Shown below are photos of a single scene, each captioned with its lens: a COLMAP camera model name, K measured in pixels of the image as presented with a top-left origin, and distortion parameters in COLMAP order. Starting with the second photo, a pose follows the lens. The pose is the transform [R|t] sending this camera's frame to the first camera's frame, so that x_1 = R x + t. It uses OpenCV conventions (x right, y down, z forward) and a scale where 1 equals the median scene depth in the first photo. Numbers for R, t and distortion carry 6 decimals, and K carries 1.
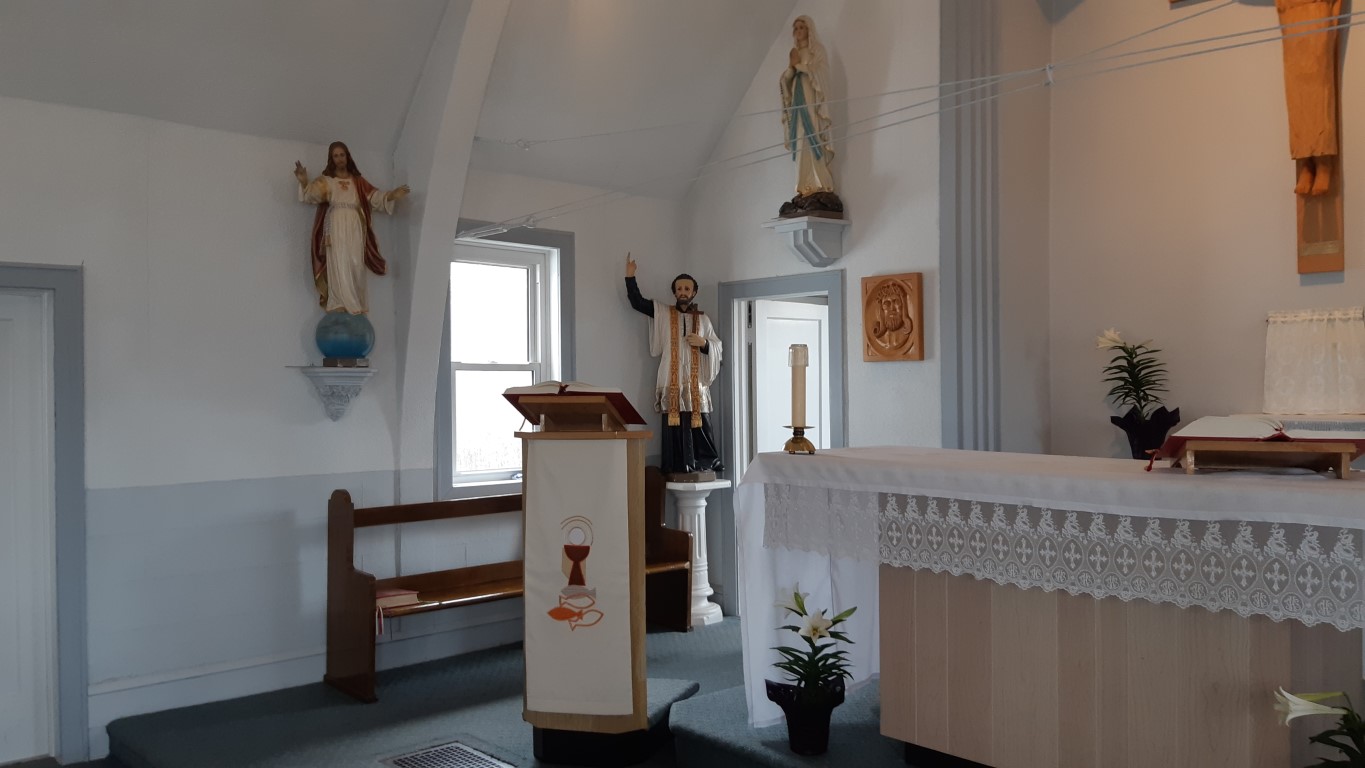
lens RADIAL K [[1061.0, 0, 657.4], [0, 1061.0, 381.4], [0, 0, 1]] dist [0.066298, -0.123933]
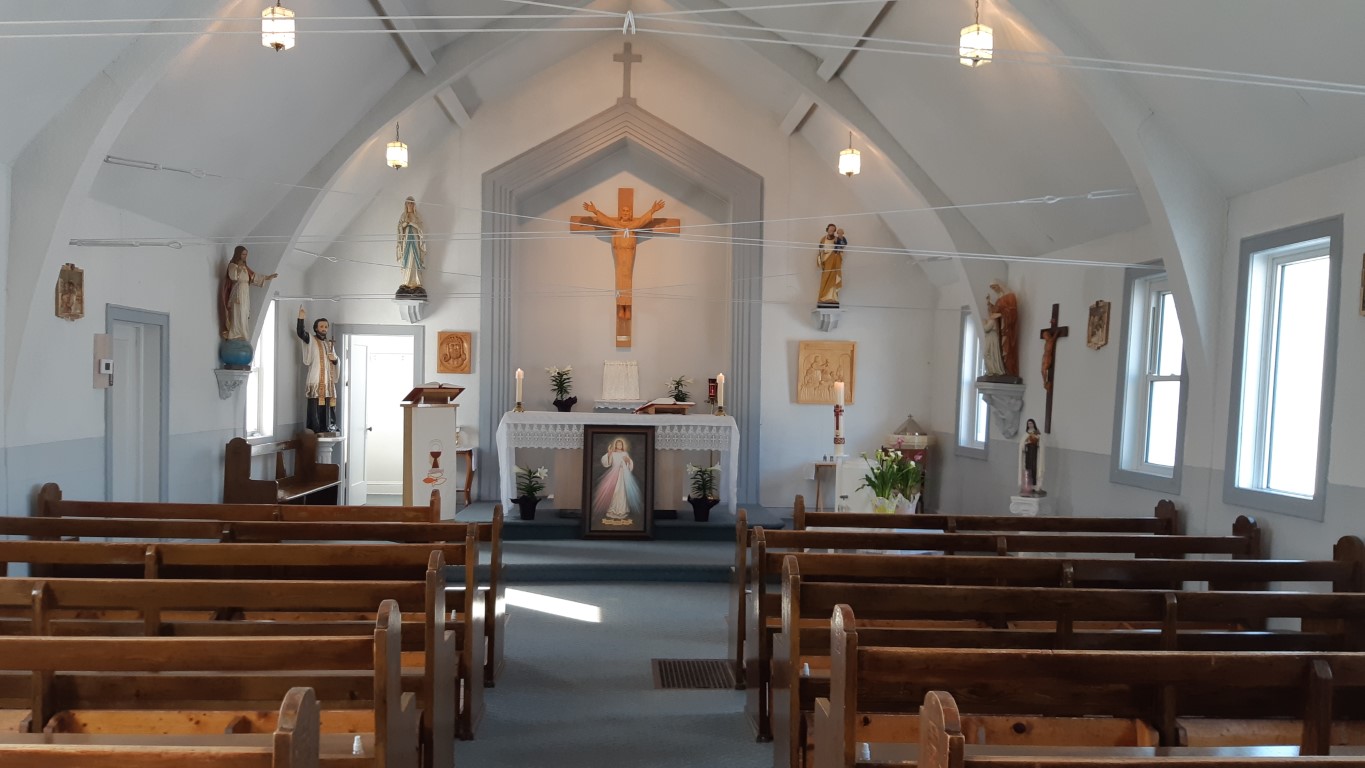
lens RADIAL K [[1061.0, 0, 675.3], [0, 1061.0, 336.5], [0, 0, 1]] dist [0.066298, -0.123933]
pose [[0.637694, 0.052464, 0.768501, -1.263612], [-0.024108, 0.998548, -0.048164, -0.001174], [-0.769912, 0.012186, 0.638034, -0.754963]]
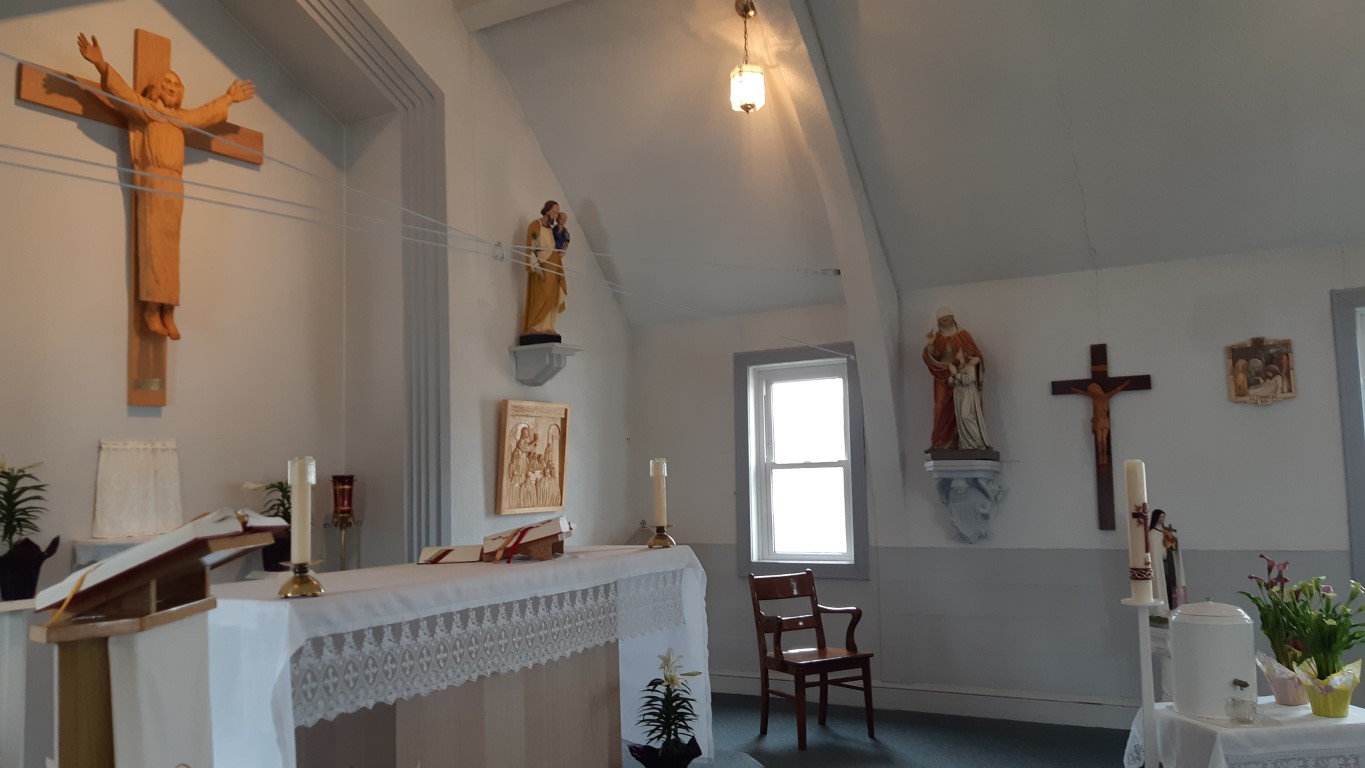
lens RADIAL K [[1061.0, 0, 696.3], [0, 1061.0, 351.7], [0, 0, 1]] dist [0.066298, -0.123933]
pose [[-0.285247, 0.125360, 0.950220, -0.563261], [0.027388, 0.992071, -0.122660, -0.005725], [-0.958063, -0.008963, -0.286419, 0.722956]]
